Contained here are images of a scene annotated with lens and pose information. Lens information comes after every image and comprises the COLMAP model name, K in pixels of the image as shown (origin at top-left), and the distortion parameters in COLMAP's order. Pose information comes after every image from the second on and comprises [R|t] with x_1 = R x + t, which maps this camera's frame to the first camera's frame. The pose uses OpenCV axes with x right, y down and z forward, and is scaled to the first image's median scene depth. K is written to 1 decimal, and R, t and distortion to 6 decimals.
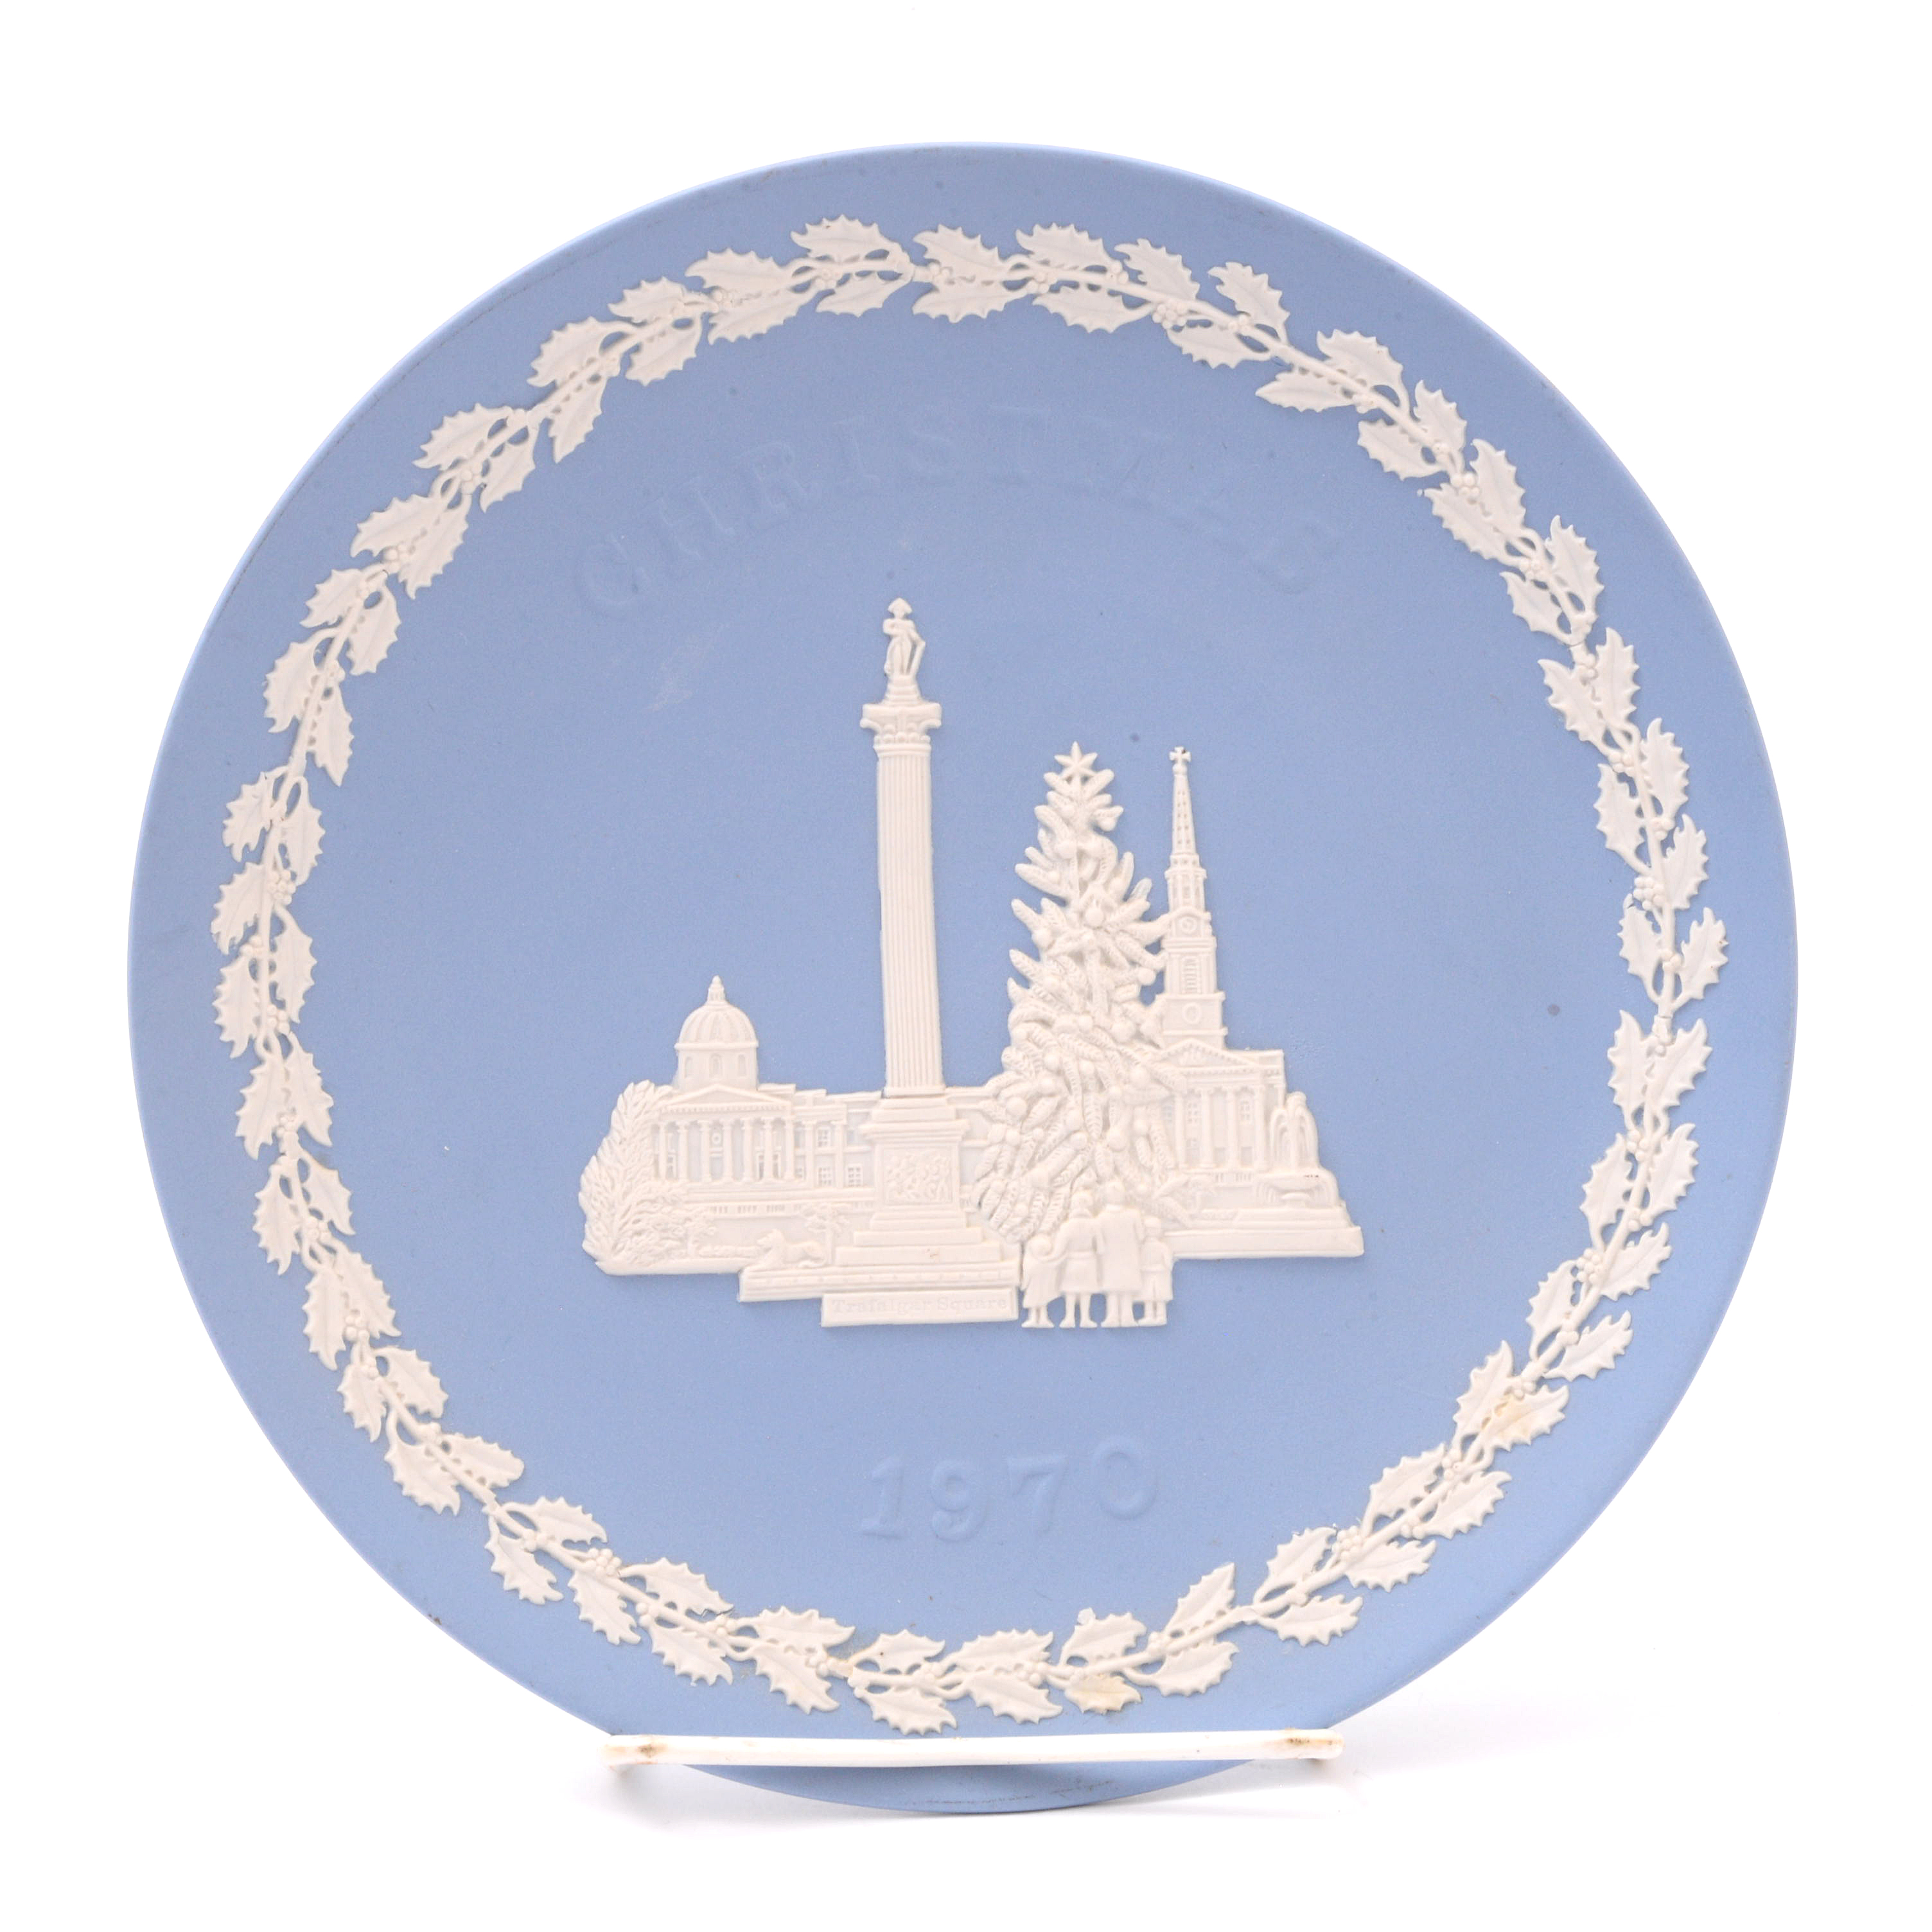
lens RADIAL K [[5775.3, 0, 967.2], [0, 5775.3, 965.3], [0, 0, 1]] dist [-0.006094, 0.000000]
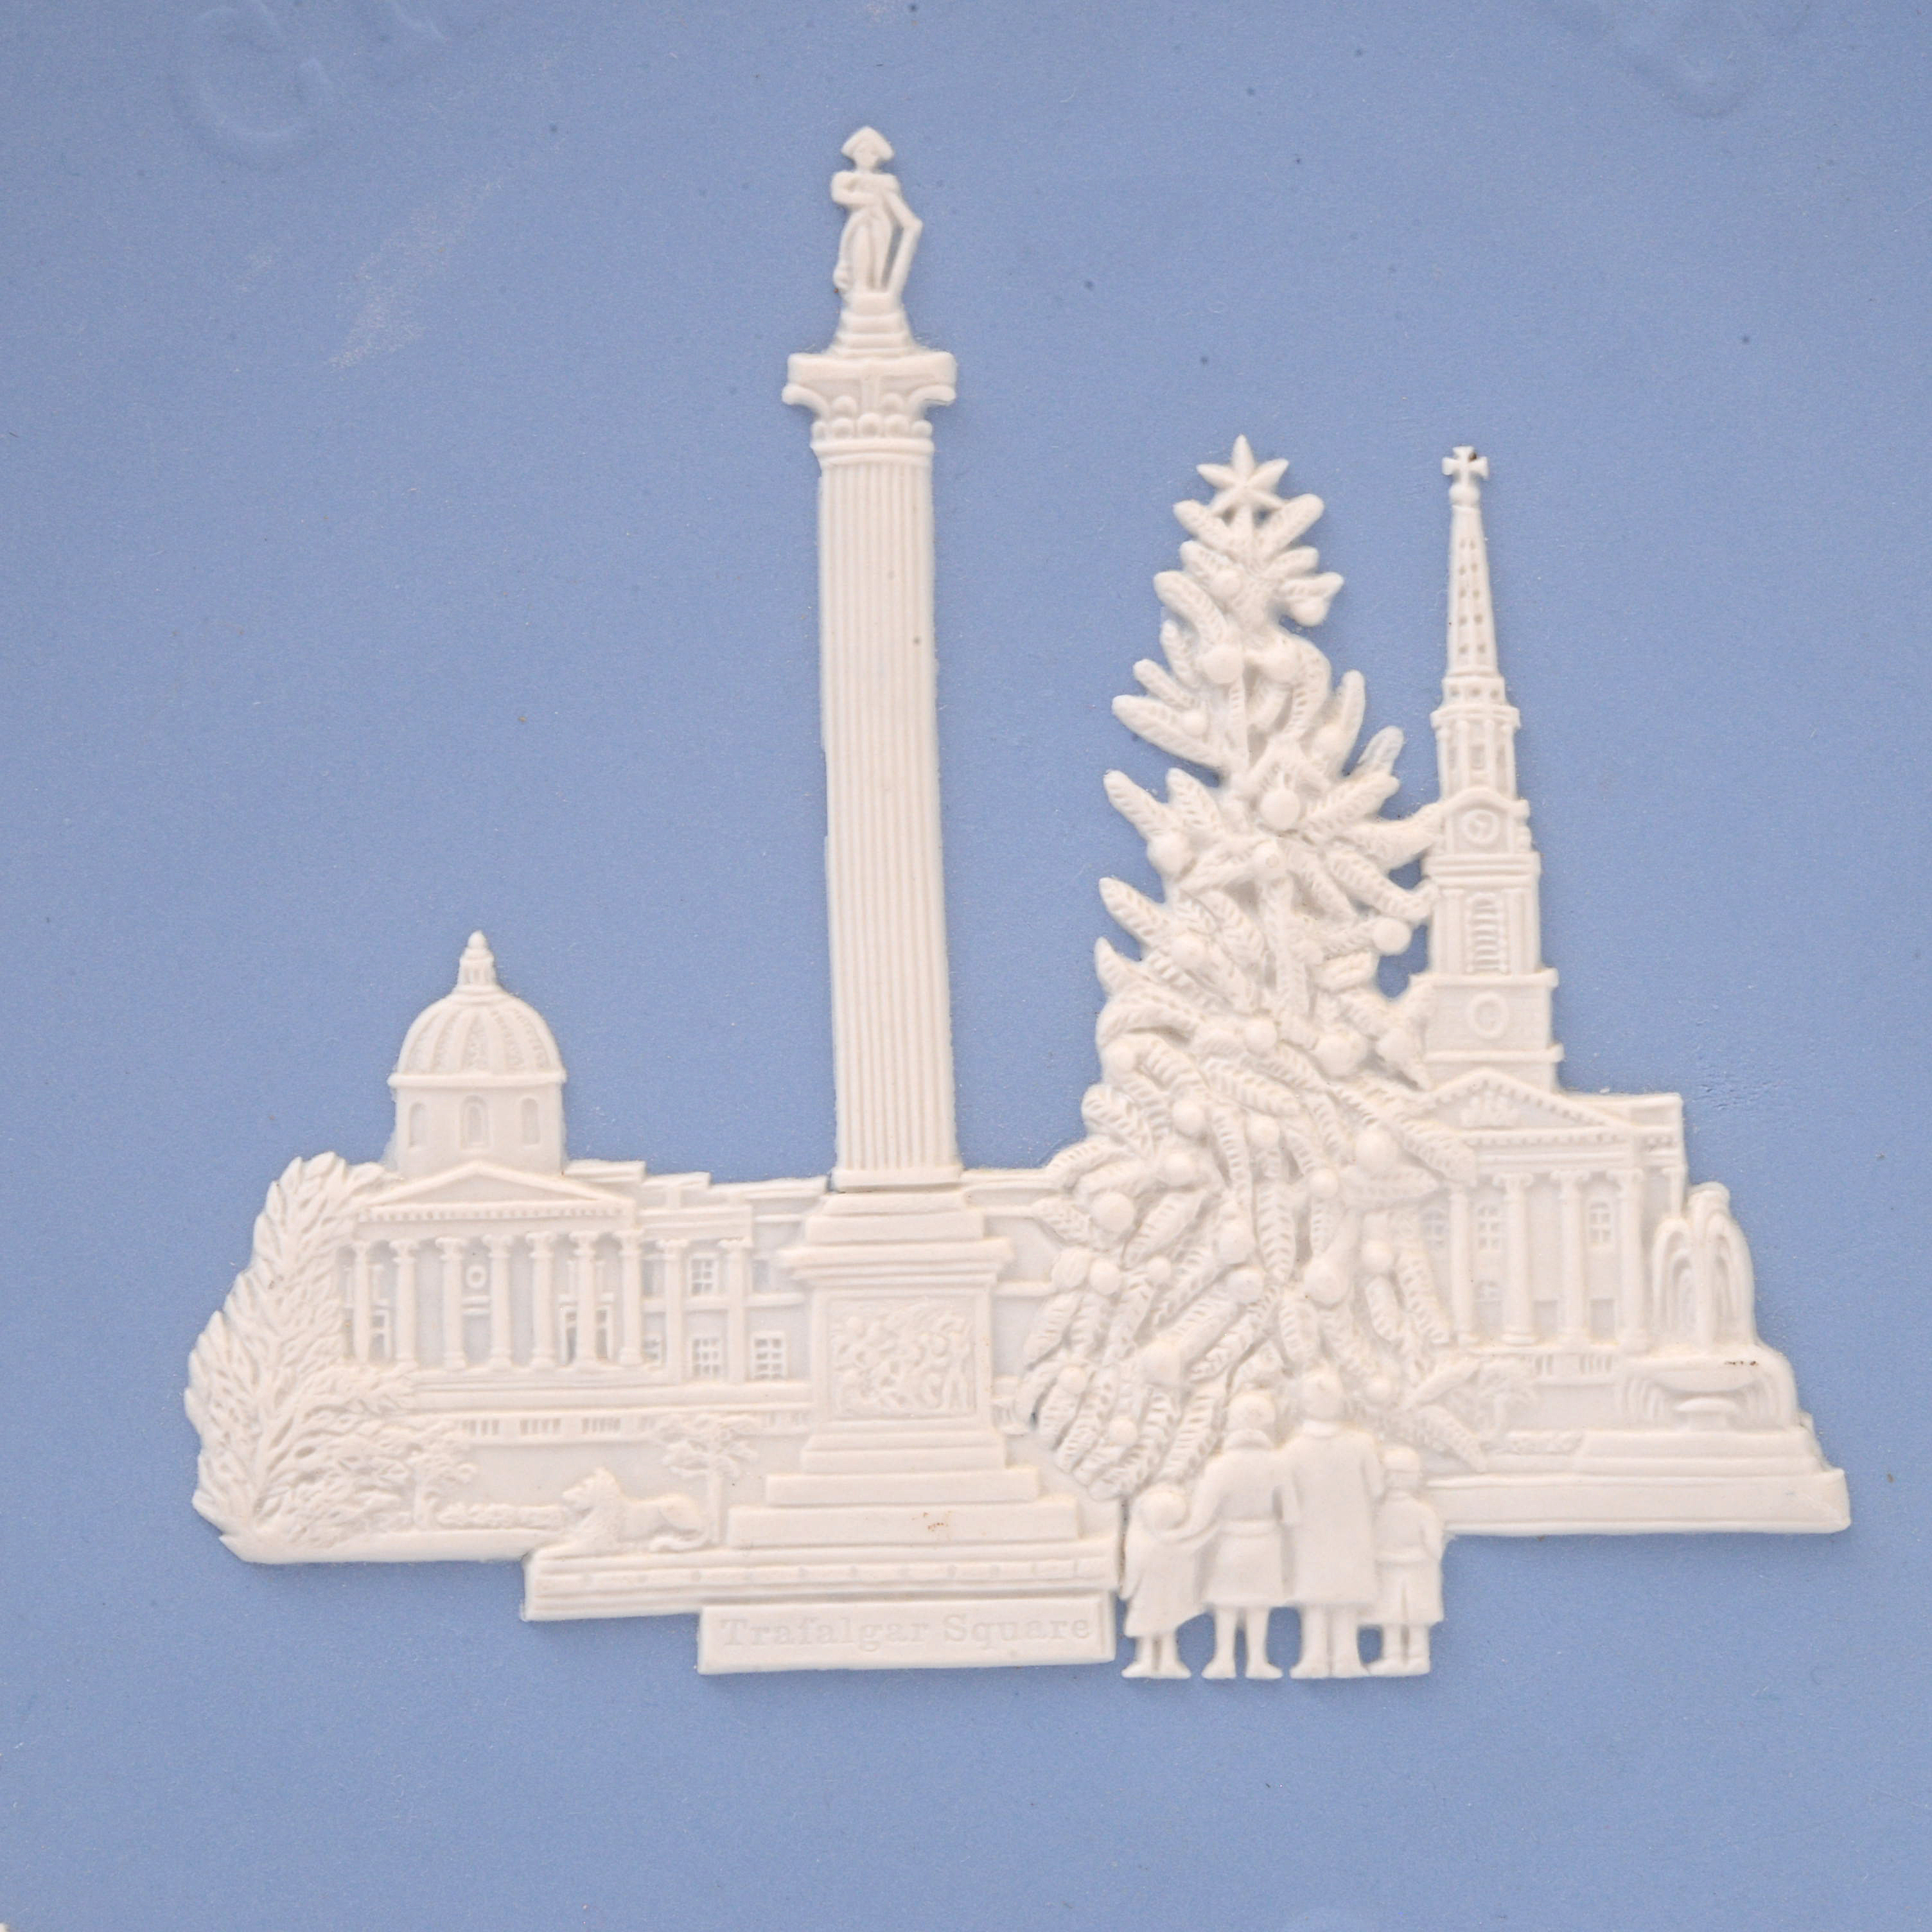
lens RADIAL K [[5775.3, 0, 958.8], [0, 5775.3, 971.0], [0, 0, 1]] dist [-0.006094, 0.000000]
pose [[0.999417, 0.004122, -0.033893, 0.011844], [-0.003502, 0.999826, 0.018335, -0.003723], [0.033963, -0.018205, 0.999257, 0.529773]]
